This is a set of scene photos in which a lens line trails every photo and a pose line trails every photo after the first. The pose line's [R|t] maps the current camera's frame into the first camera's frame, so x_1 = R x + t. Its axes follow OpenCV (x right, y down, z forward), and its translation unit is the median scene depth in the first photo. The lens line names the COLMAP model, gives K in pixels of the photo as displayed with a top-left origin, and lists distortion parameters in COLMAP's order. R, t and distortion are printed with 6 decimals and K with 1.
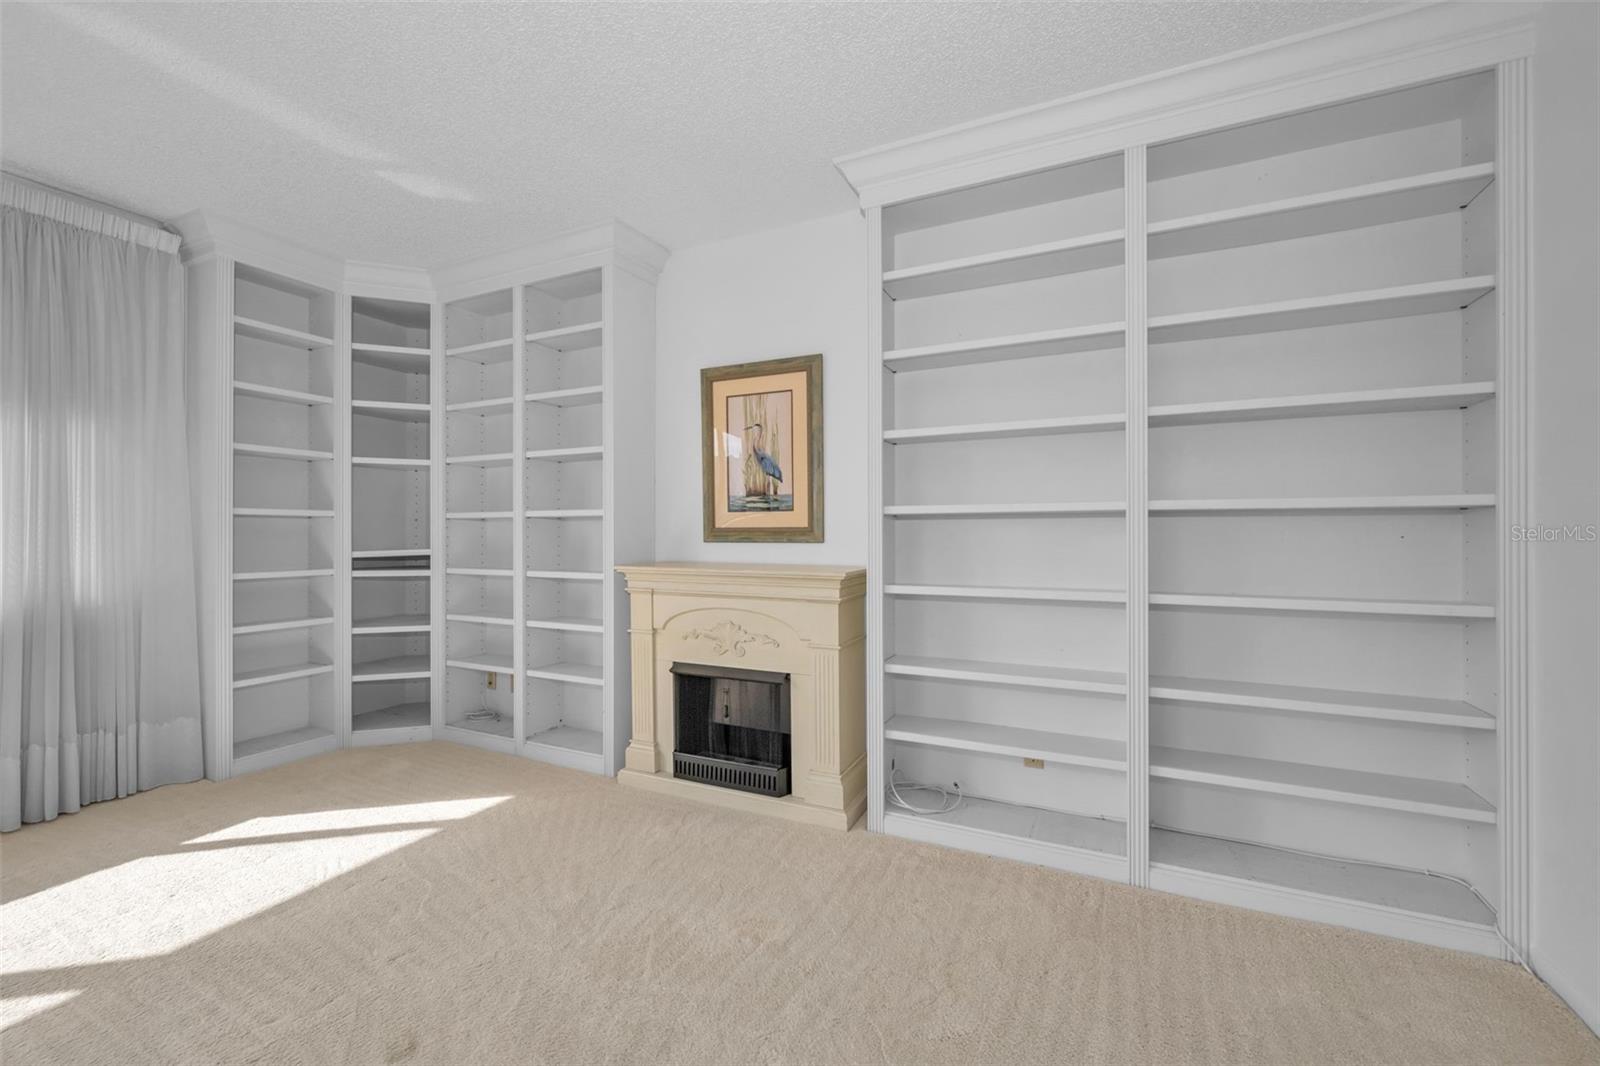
lens RADIAL K [[645.2, 0, 815.5], [0, 645.2, 540.7], [0, 0, 1]] dist [-0.010400, 0.000052]
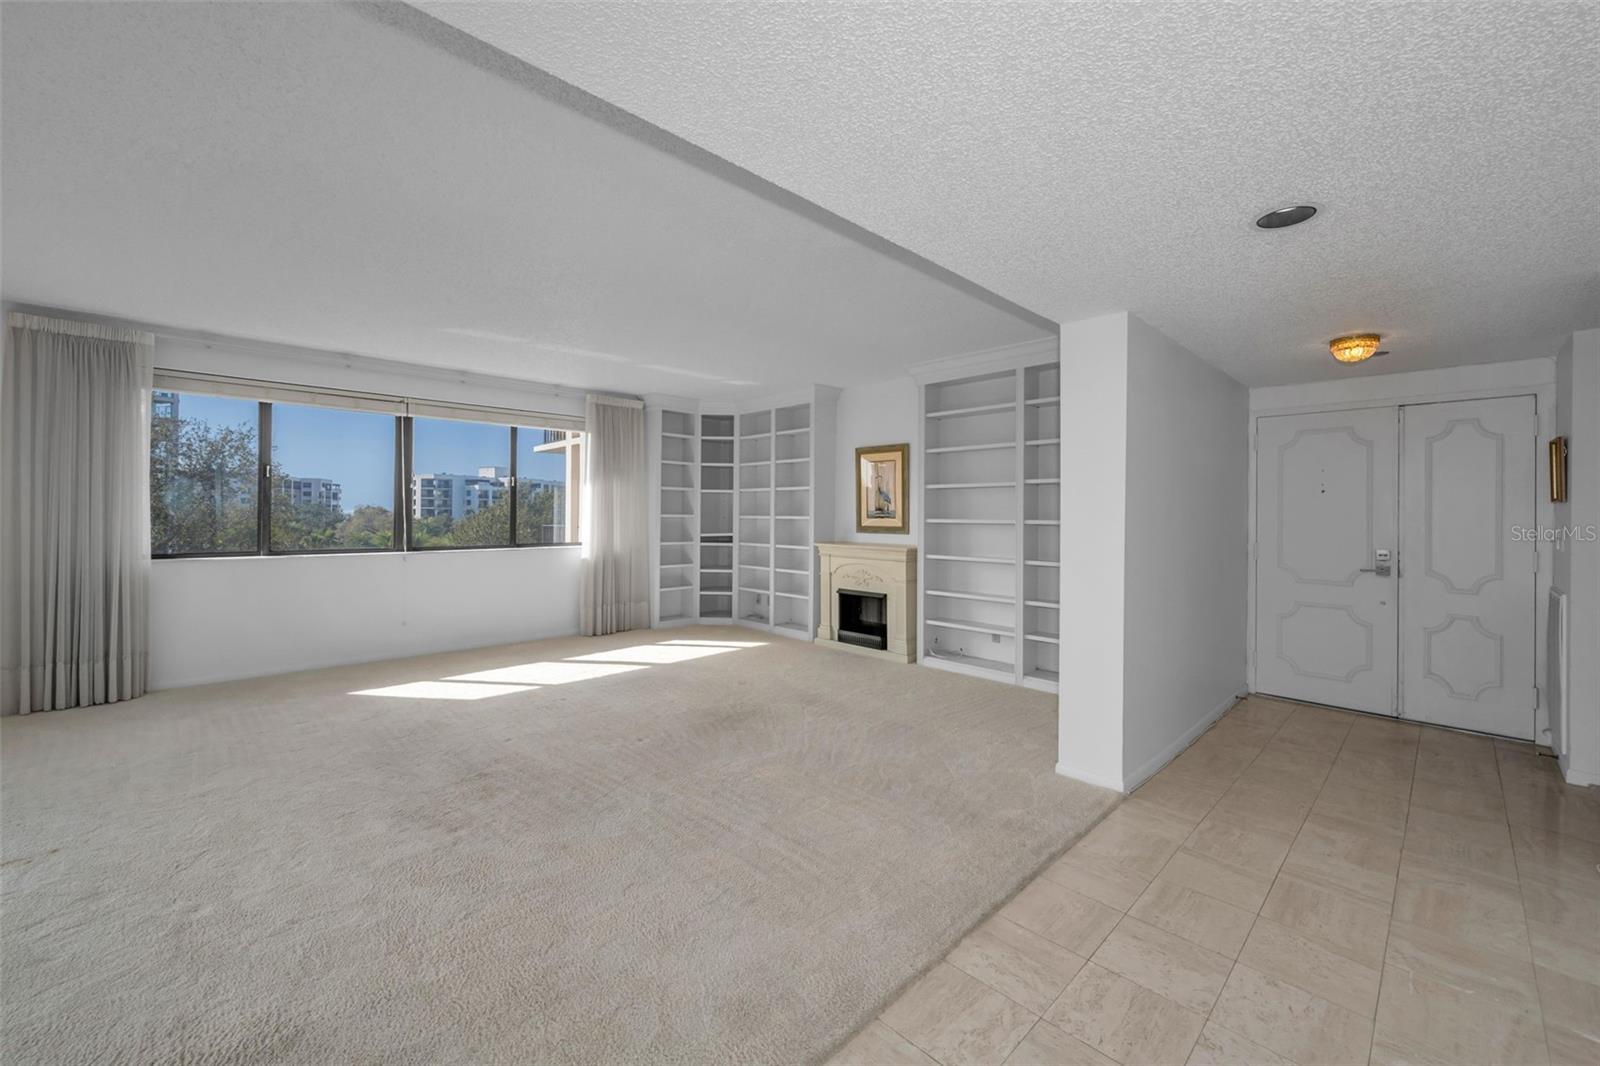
lens RADIAL K [[645.2, 0, 802.6], [0, 645.2, 521.6], [0, 0, 1]] dist [-0.010400, 0.000052]
pose [[0.933368, 0.010036, -0.358782, 0.420823], [-0.009719, 0.999949, 0.002688, -0.038066], [0.358790, 0.000978, 0.933418, -1.012318]]
